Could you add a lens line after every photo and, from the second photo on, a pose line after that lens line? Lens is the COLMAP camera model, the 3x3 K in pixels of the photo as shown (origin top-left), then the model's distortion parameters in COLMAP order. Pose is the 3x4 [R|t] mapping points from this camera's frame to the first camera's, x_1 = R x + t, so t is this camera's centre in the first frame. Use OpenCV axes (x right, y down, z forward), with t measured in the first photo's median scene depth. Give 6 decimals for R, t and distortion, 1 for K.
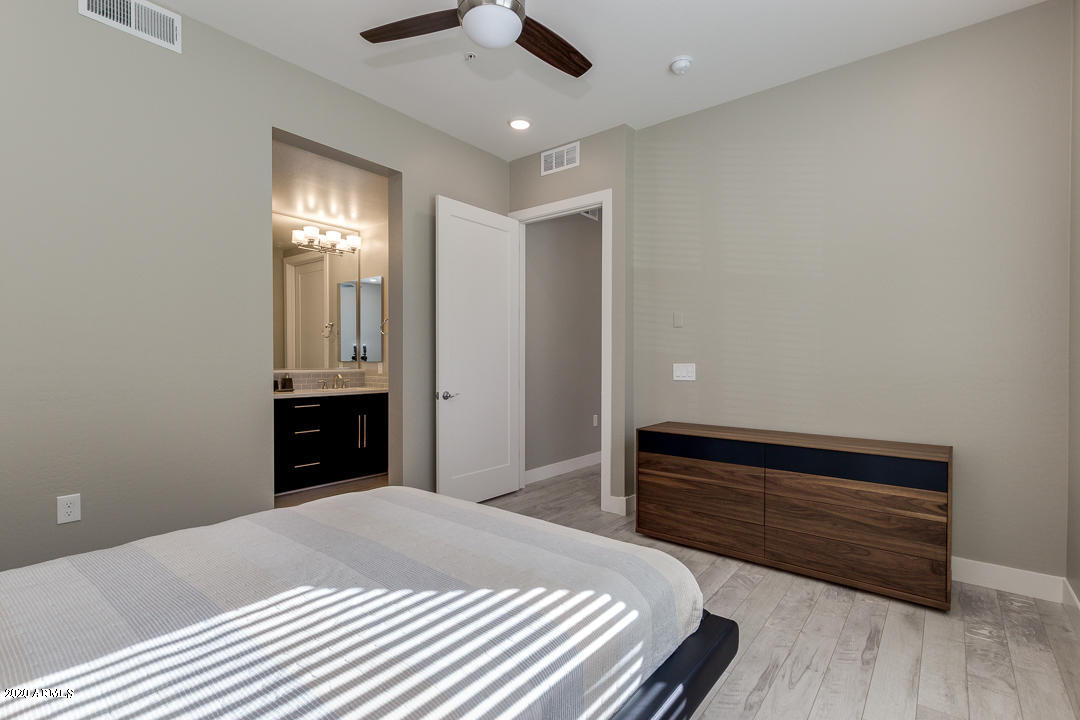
lens RADIAL K [[502.8, 0, 550.6], [0, 502.8, 357.6], [0, 0, 1]] dist [0.002904, -0.000104]
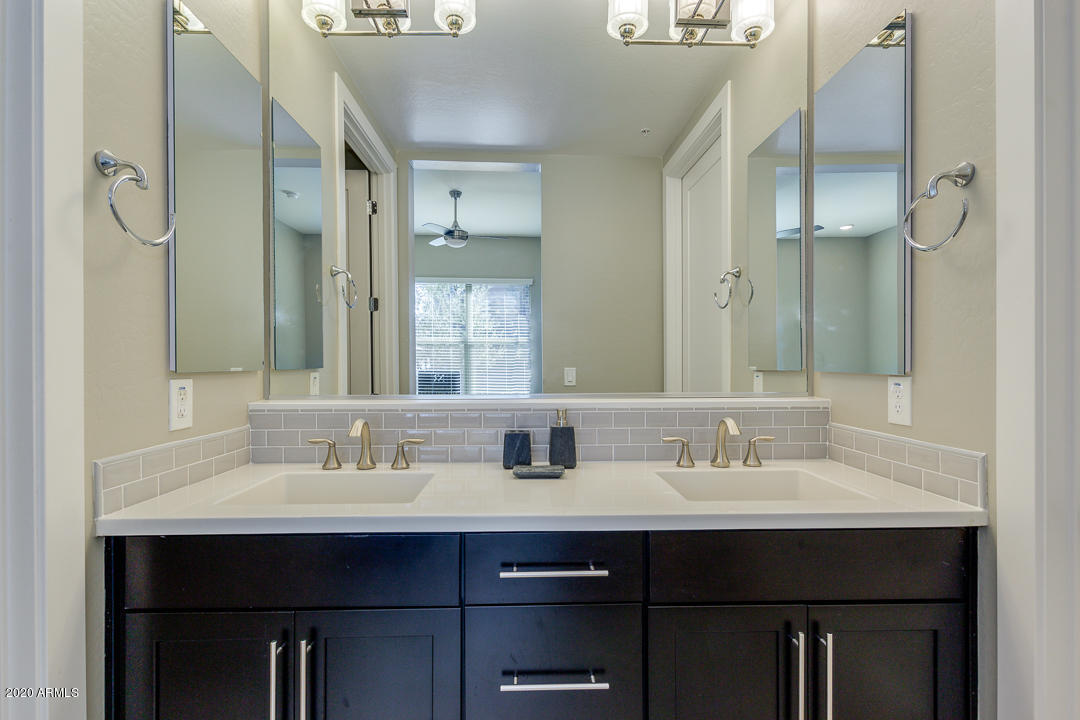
lens RADIAL K [[497.8, 0, 545.9], [0, 497.8, 365.2], [0, 0, 1]] dist [0.010932, -0.000310]
pose [[0.641298, -0.005337, -0.767274, -0.275295], [0.008598, 0.999963, 0.000230, 0.002143], [0.767244, -0.006744, 0.641320, 0.750280]]
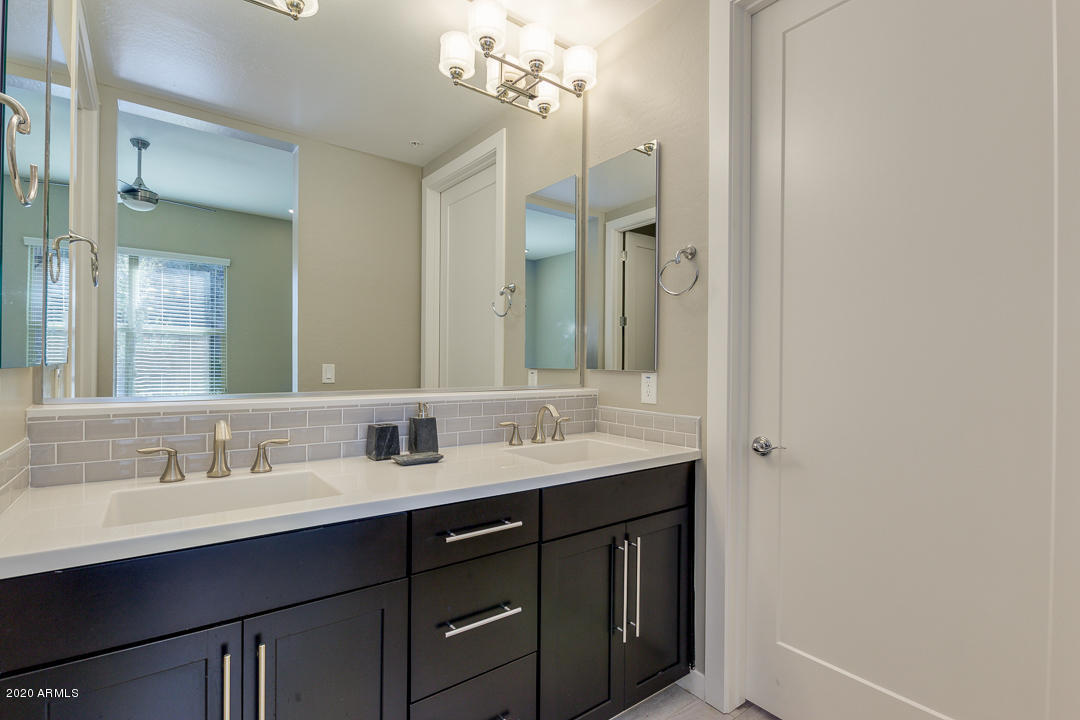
lens RADIAL K [[508.2, 0, 536.1], [0, 508.2, 362.6], [0, 0, 1]] dist [-0.001728, -0.001044]
pose [[0.965554, 0.004116, -0.260170, -0.336729], [-0.003451, 0.999990, 0.003012, 0.000668], [0.260180, -0.002010, 0.965558, 0.642344]]
